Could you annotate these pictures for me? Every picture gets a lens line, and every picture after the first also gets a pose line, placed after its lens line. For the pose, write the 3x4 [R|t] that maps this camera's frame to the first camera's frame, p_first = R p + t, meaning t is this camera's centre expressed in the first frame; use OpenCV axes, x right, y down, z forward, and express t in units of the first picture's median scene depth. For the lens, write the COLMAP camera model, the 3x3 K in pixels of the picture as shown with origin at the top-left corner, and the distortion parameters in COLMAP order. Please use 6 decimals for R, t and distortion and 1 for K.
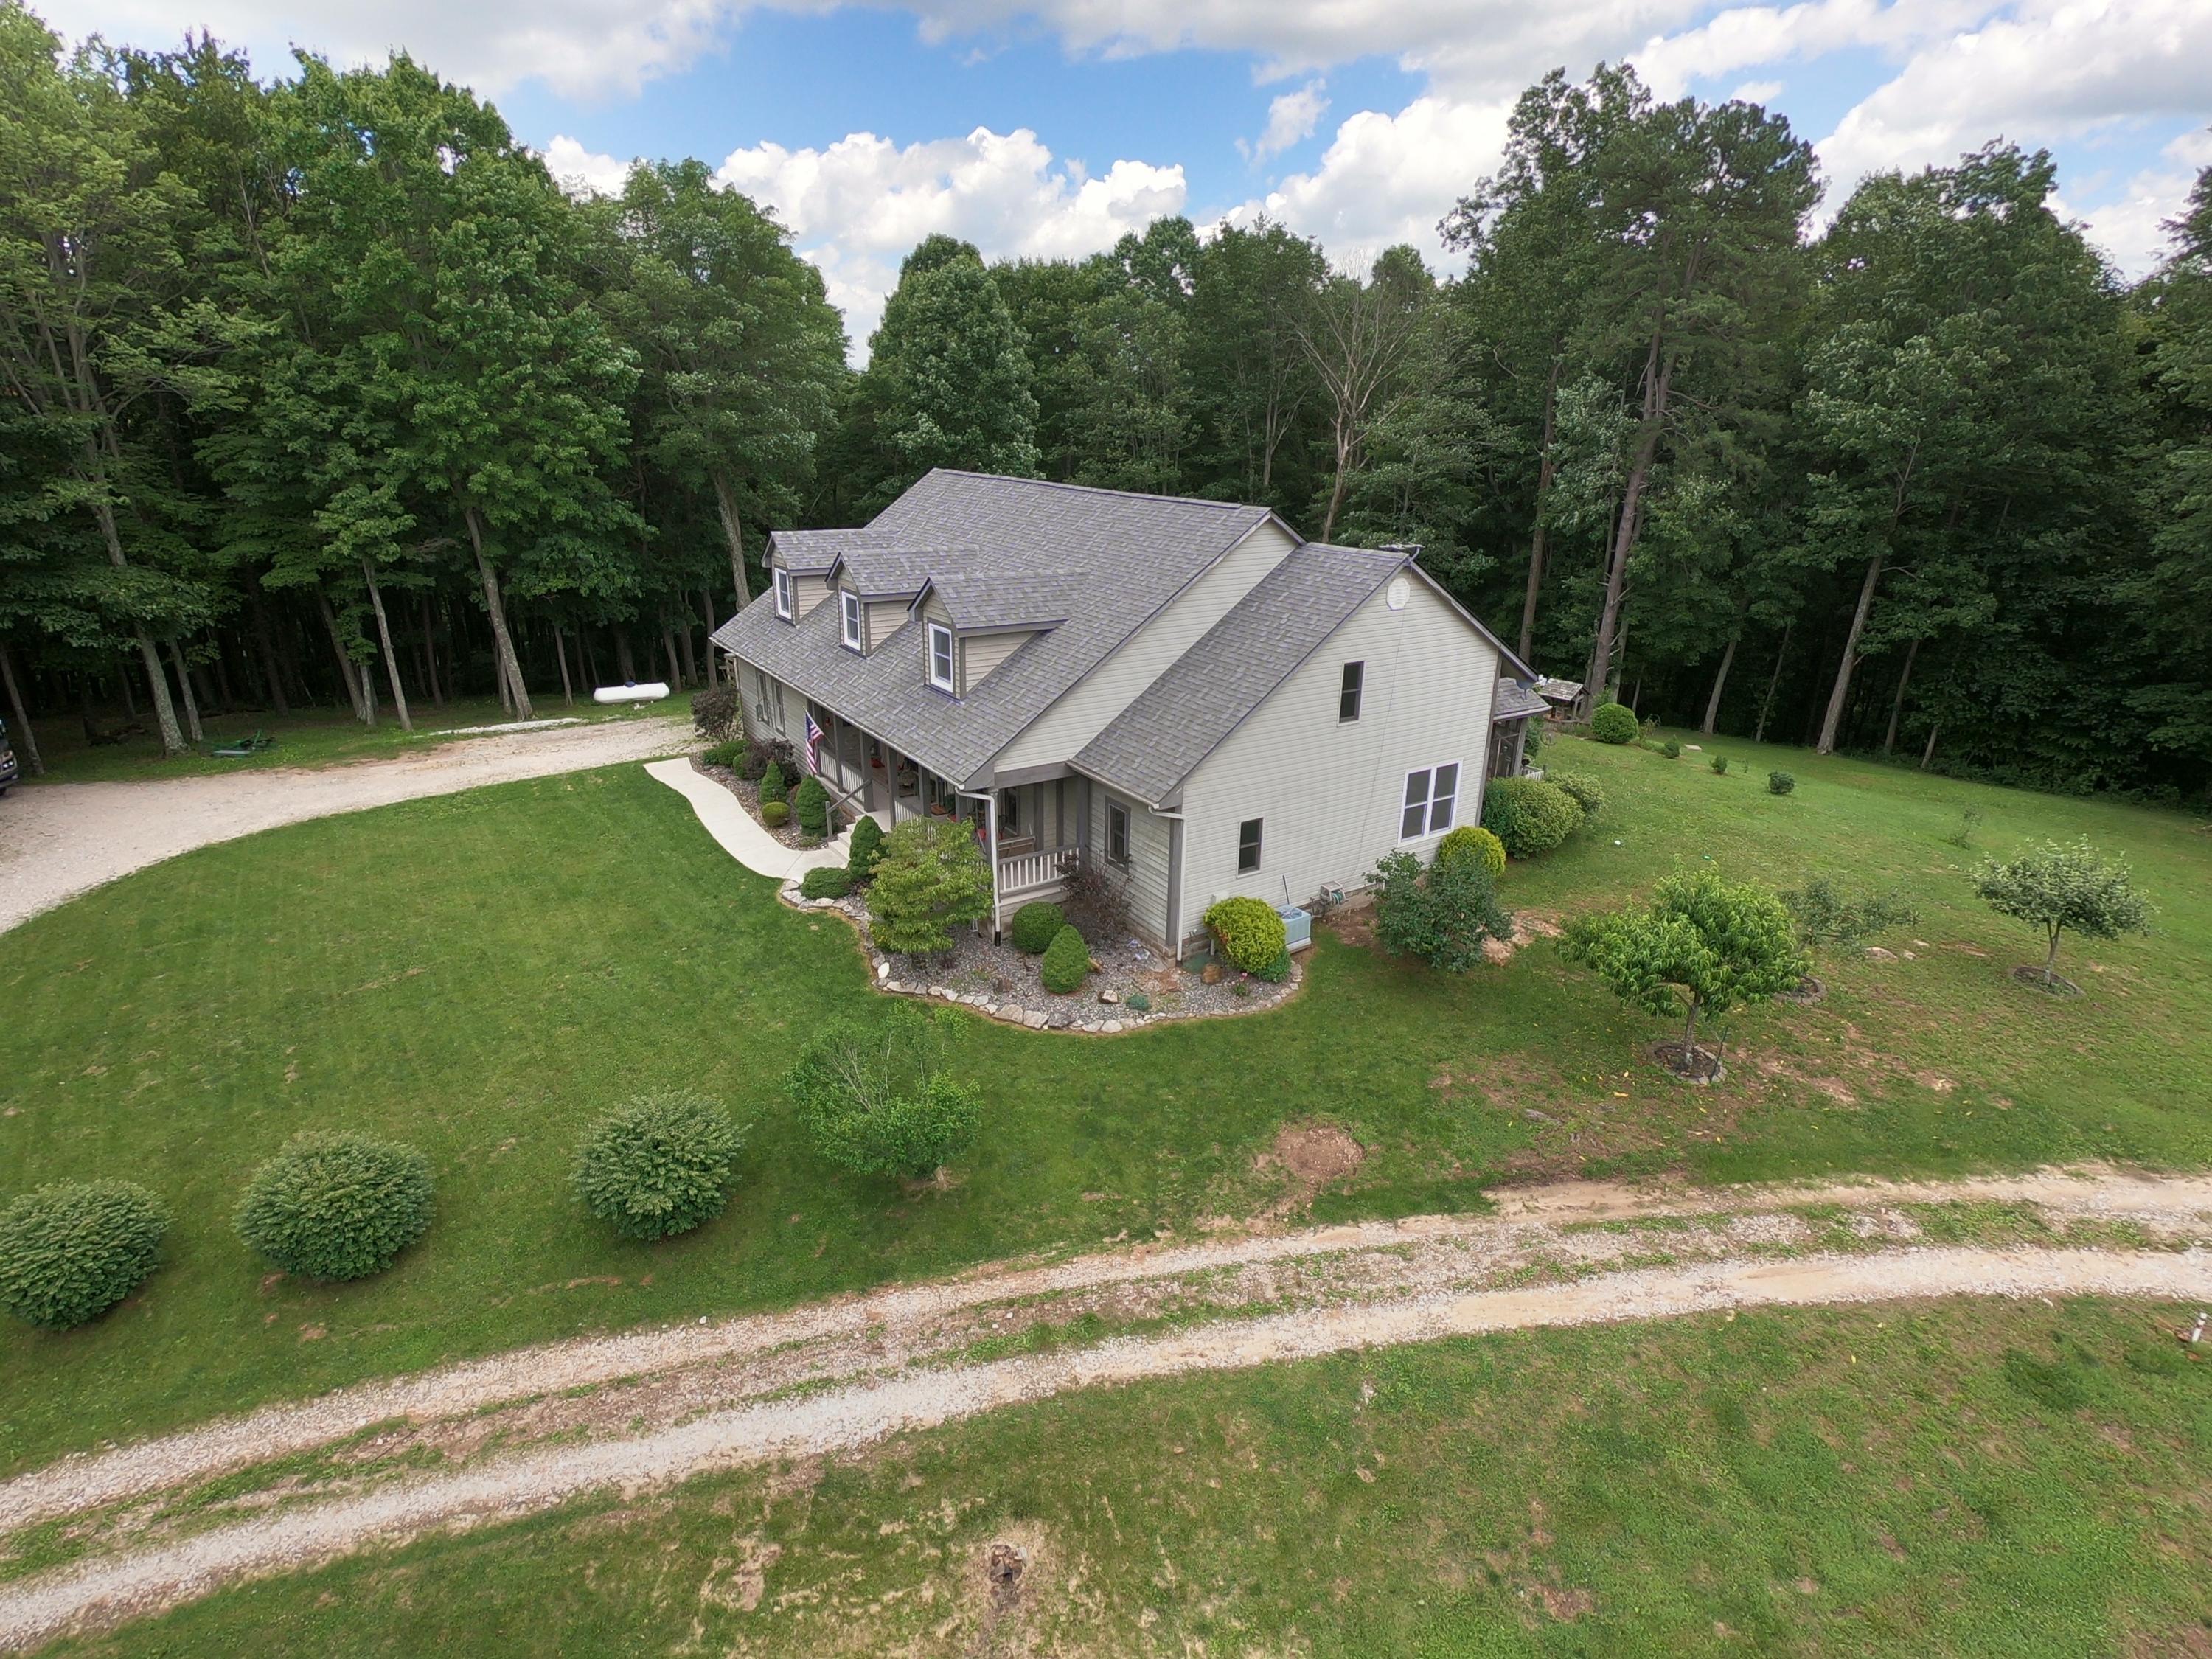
lens RADIAL K [[1118.1, 0, 1099.4], [0, 1118.1, 841.7], [0, 0, 1]] dist [-0.001937, 0.002089]
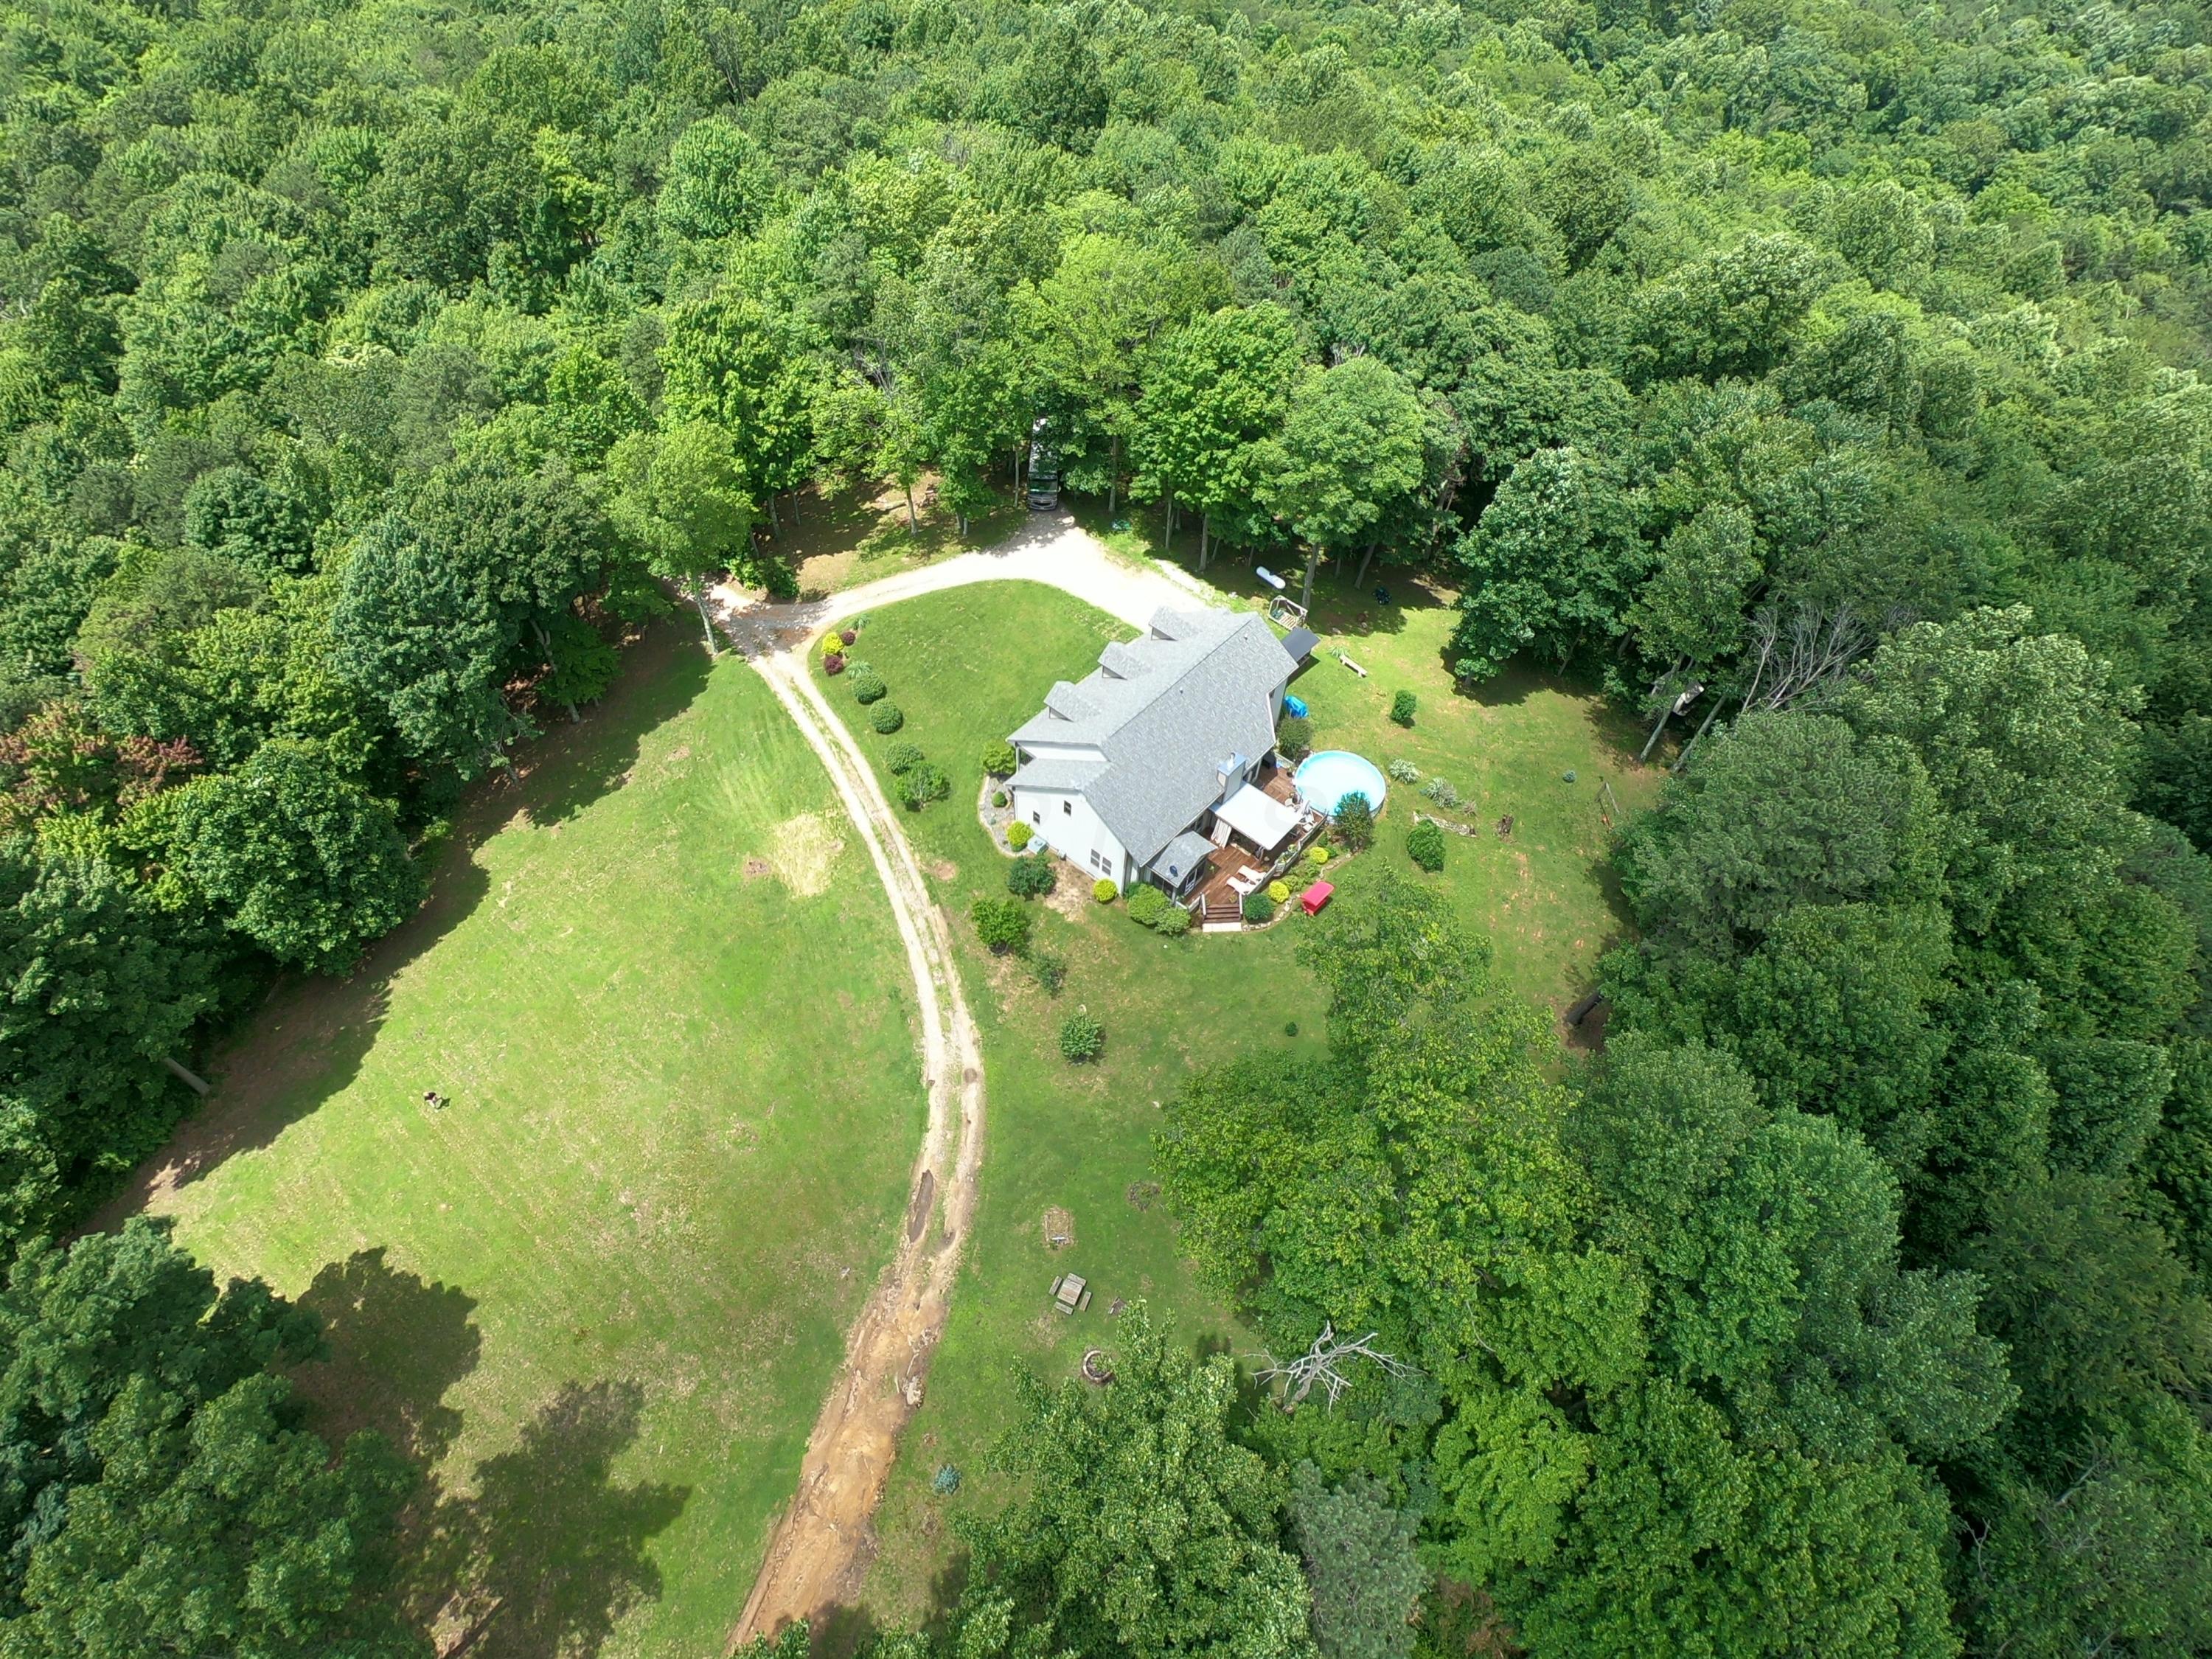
lens RADIAL K [[1118.1, 0, 1099.4], [0, 1118.1, 841.7], [0, 0, 1]] dist [-0.001937, 0.002089]
pose [[0.278491, 0.744014, -0.607360, 2.974139], [-0.385413, 0.665800, 0.638880, -2.815546], [0.879716, 0.056162, 0.472172, -0.432654]]
